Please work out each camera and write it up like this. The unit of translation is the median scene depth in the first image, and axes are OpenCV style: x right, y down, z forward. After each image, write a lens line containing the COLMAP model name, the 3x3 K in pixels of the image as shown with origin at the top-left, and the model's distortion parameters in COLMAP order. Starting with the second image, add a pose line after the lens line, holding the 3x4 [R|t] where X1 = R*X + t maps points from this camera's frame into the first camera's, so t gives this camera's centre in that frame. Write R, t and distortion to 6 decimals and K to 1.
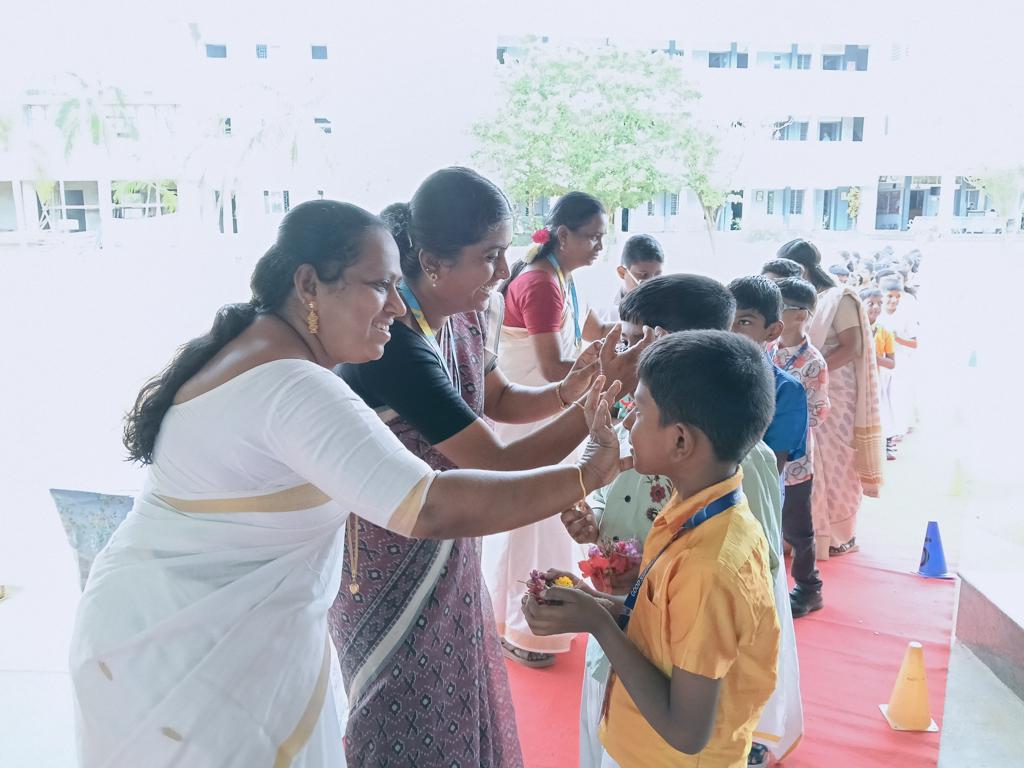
lens RADIAL K [[855.2, 0, 511.2], [0, 855.2, 413.7], [0, 0, 1]] dist [0.005300, -0.054003]
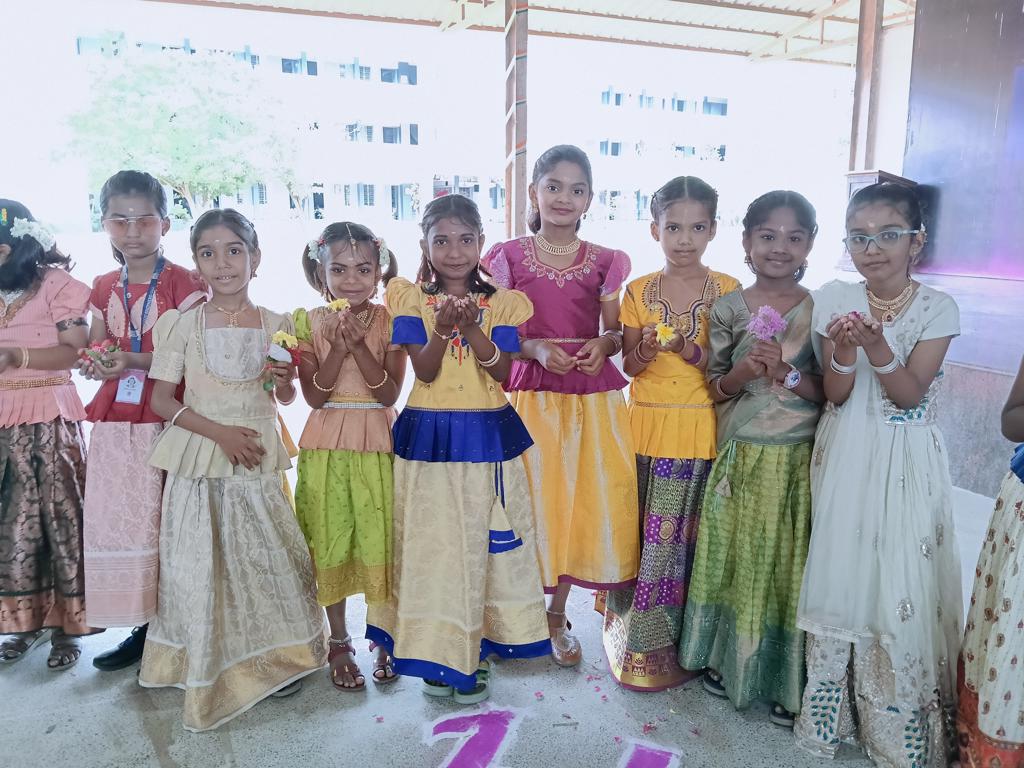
lens RADIAL K [[855.2, 0, 509.4], [0, 855.2, 409.9], [0, 0, 1]] dist [0.005300, -0.054003]
pose [[0.891235, -0.087083, 0.445102, -0.037397], [0.085554, 0.996055, 0.023567, 0.031628], [-0.445399, 0.017076, 0.895170, -0.118489]]
